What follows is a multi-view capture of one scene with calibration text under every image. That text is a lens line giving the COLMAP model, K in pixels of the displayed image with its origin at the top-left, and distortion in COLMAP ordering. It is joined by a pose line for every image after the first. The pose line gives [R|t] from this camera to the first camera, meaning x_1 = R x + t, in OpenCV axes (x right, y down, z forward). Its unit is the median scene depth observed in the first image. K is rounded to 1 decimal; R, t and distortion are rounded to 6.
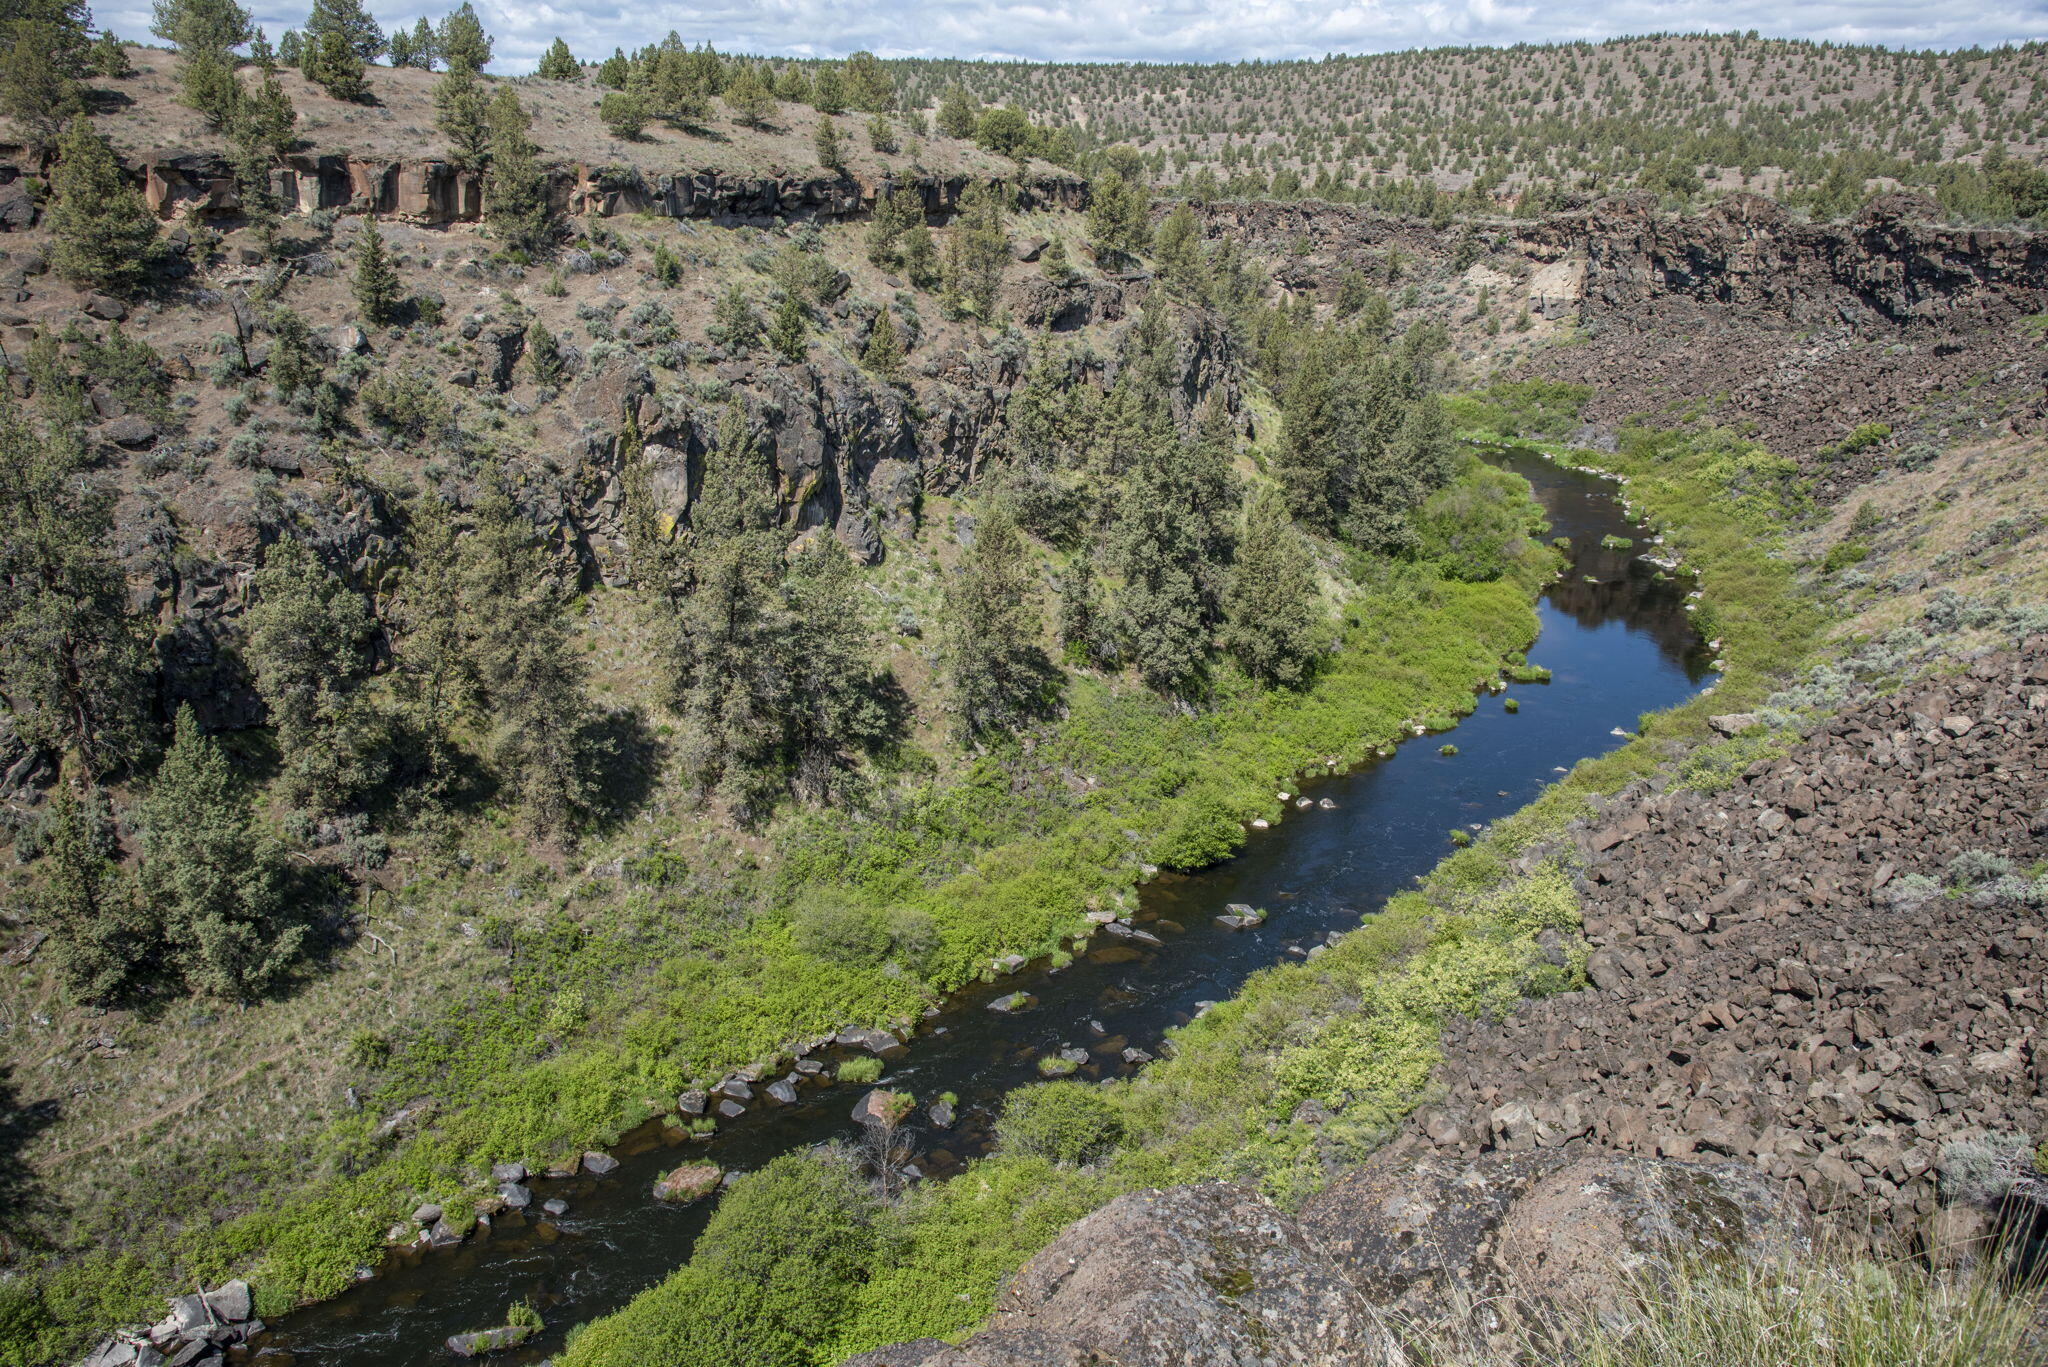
lens RADIAL K [[1575.3, 0, 1016.1], [0, 1575.3, 678.5], [0, 0, 1]] dist [-0.022795, 0.013023]
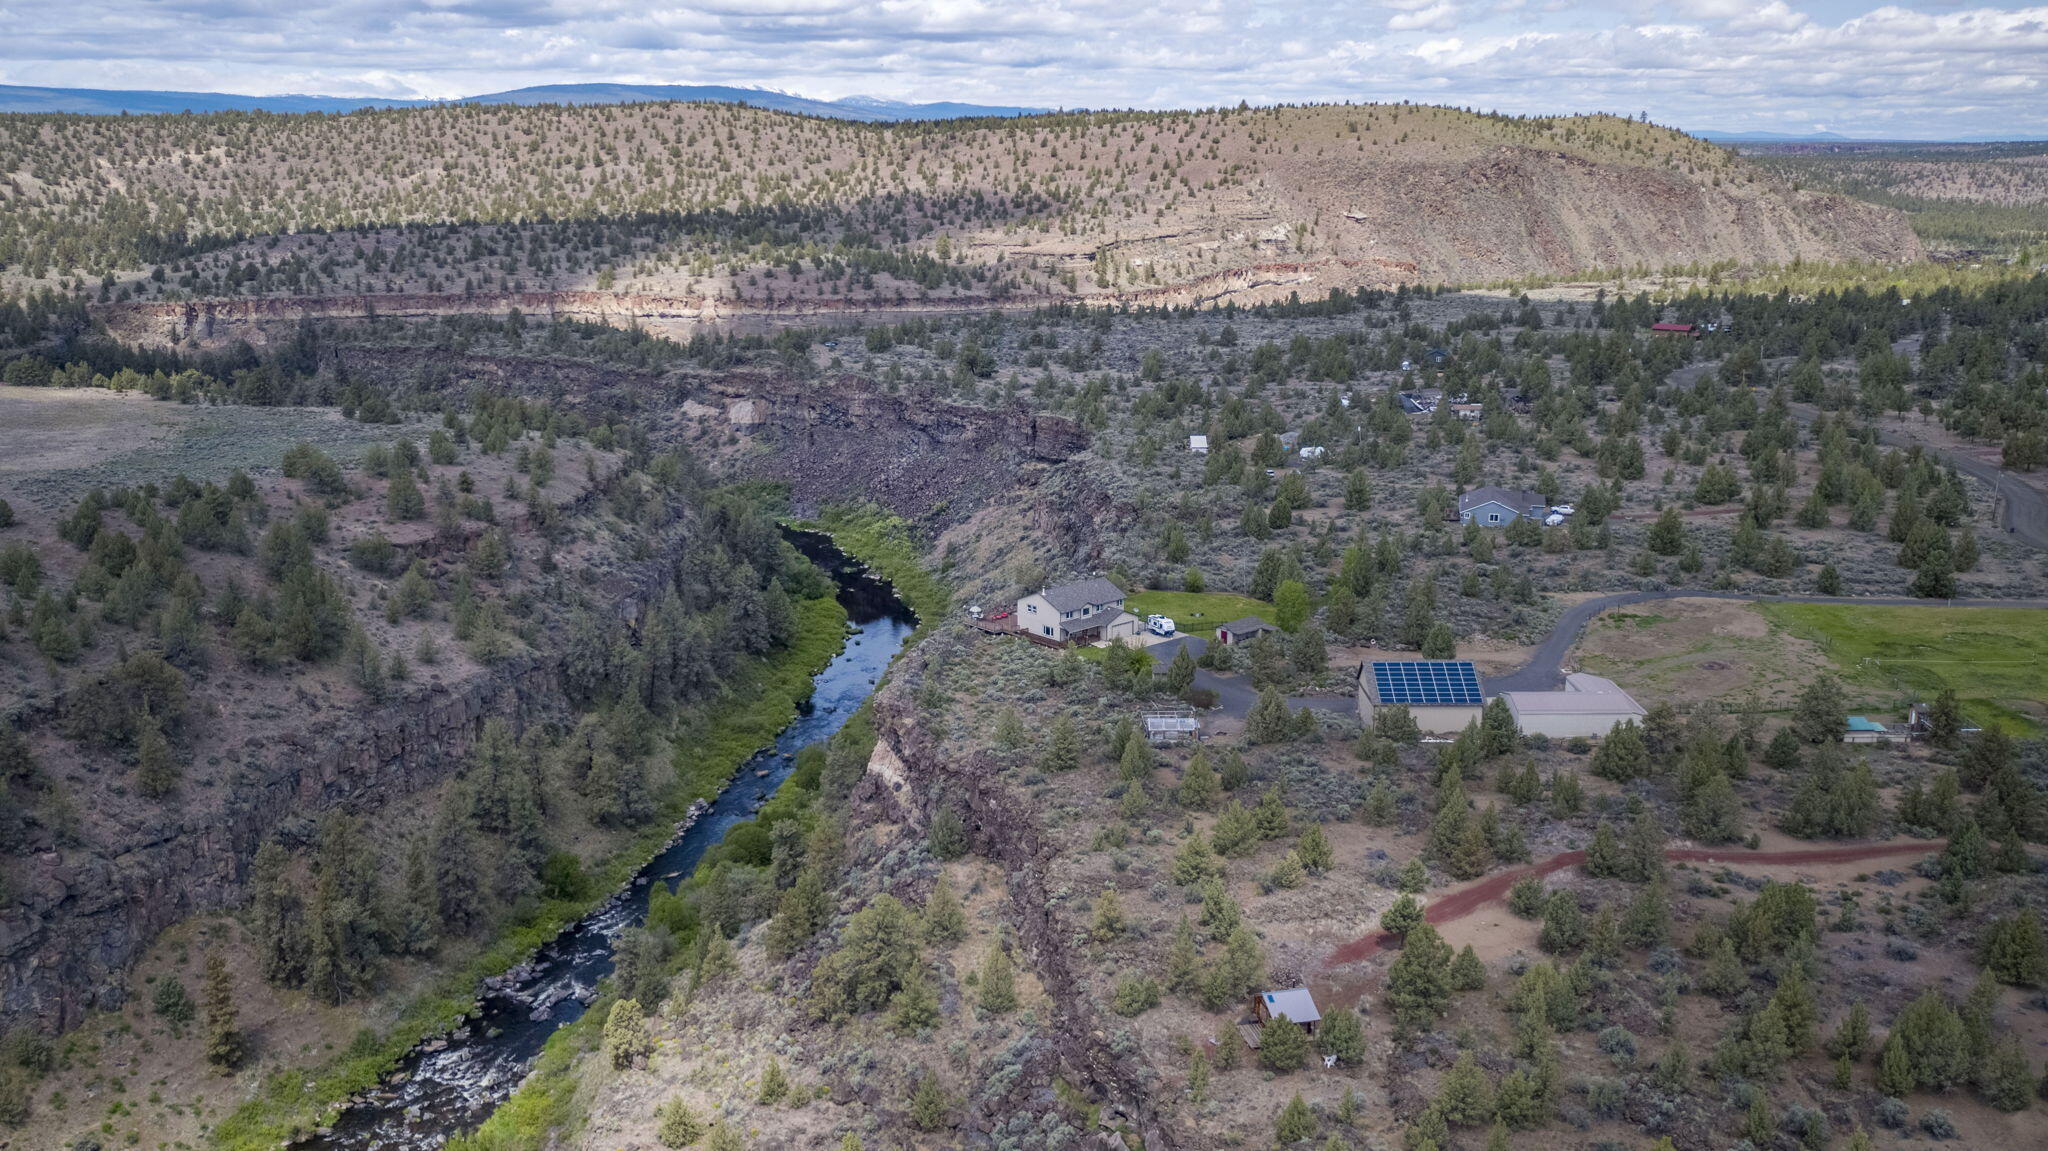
lens RADIAL K [[1757.9, 0, 1027.4], [0, 1757.9, 568.1], [0, 0, 1]] dist [-0.007667, 0.013990]
pose [[0.828656, -0.145563, 0.540500, -0.138175], [0.183892, 0.982795, -0.017252, -0.000640], [-0.528689, 0.113690, 0.841167, -0.222957]]
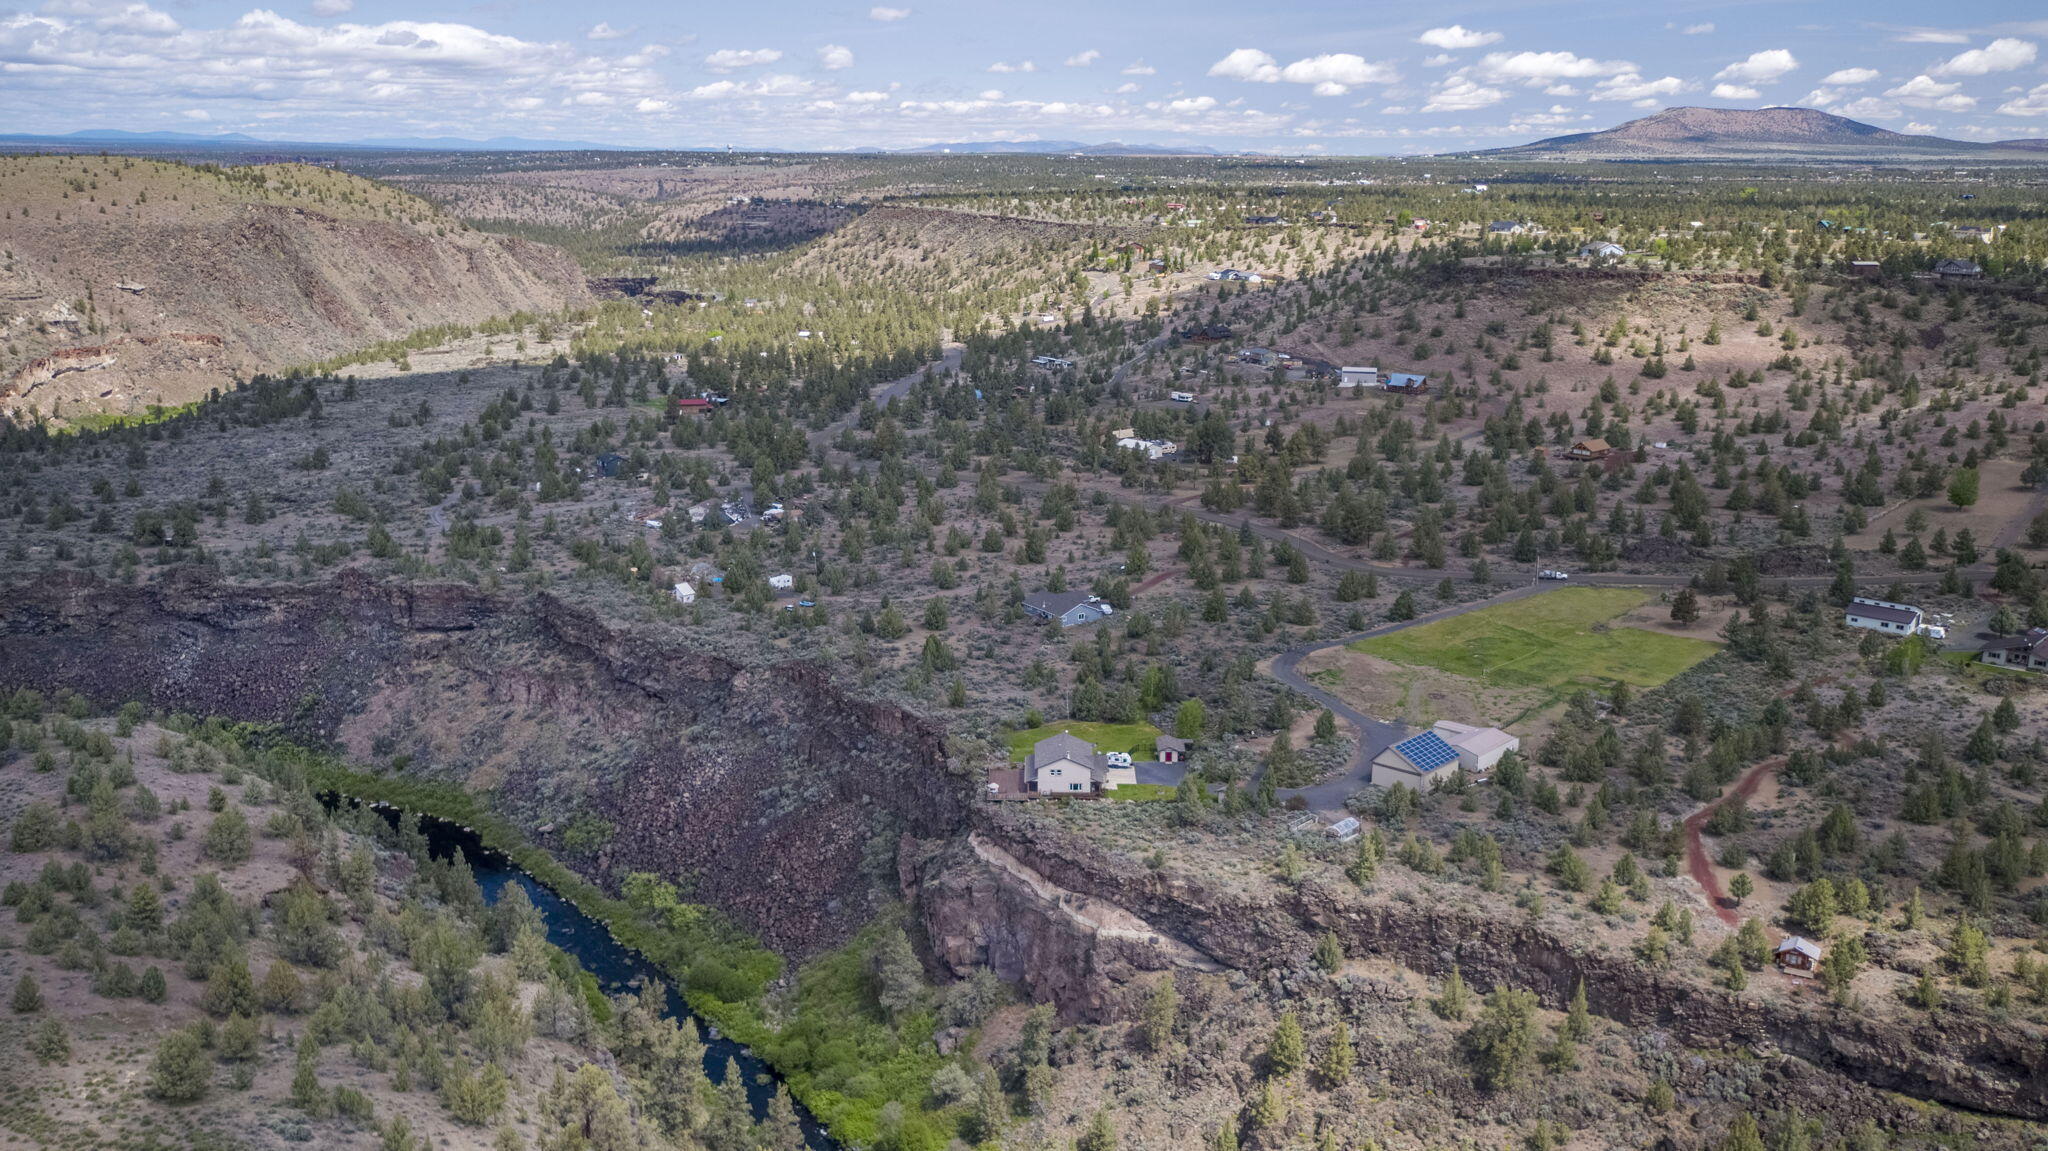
lens RADIAL K [[1757.9, 0, 1023.7], [0, 1757.9, 571.6], [0, 0, 1]] dist [-0.007667, 0.013990]
pose [[0.146157, -0.244221, 0.958642, -0.282193], [0.300052, 0.934342, 0.192284, -0.090369], [-0.942660, 0.259538, 0.209840, -0.077741]]
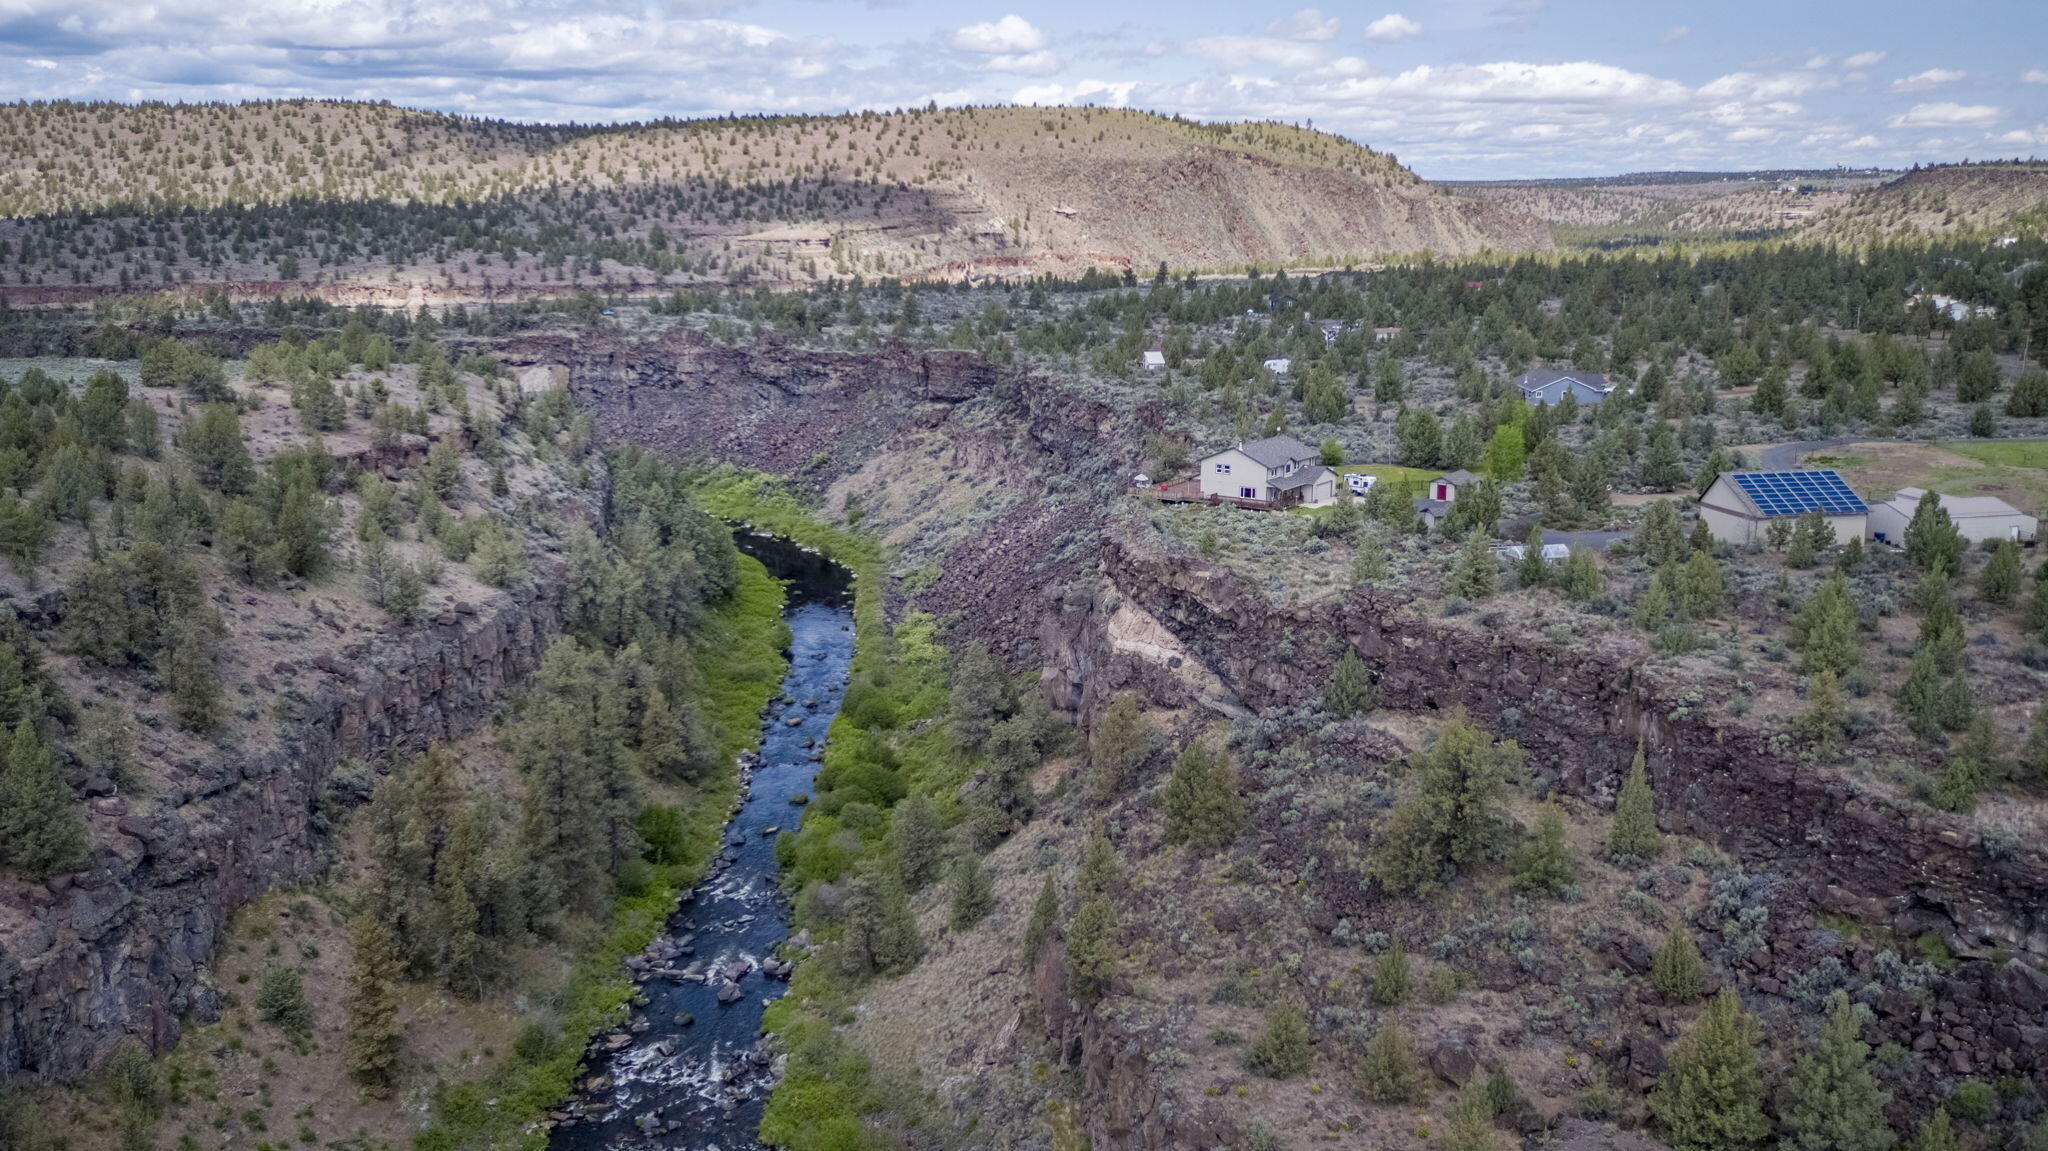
lens RADIAL K [[1757.9, 0, 1027.7], [0, 1757.9, 574.4], [0, 0, 1]] dist [-0.007667, 0.013990]
pose [[0.682784, -0.170388, 0.710475, -0.171556], [0.233476, 0.972323, 0.008809, 0.005813], [-0.692312, 0.159864, 0.703667, -0.141977]]
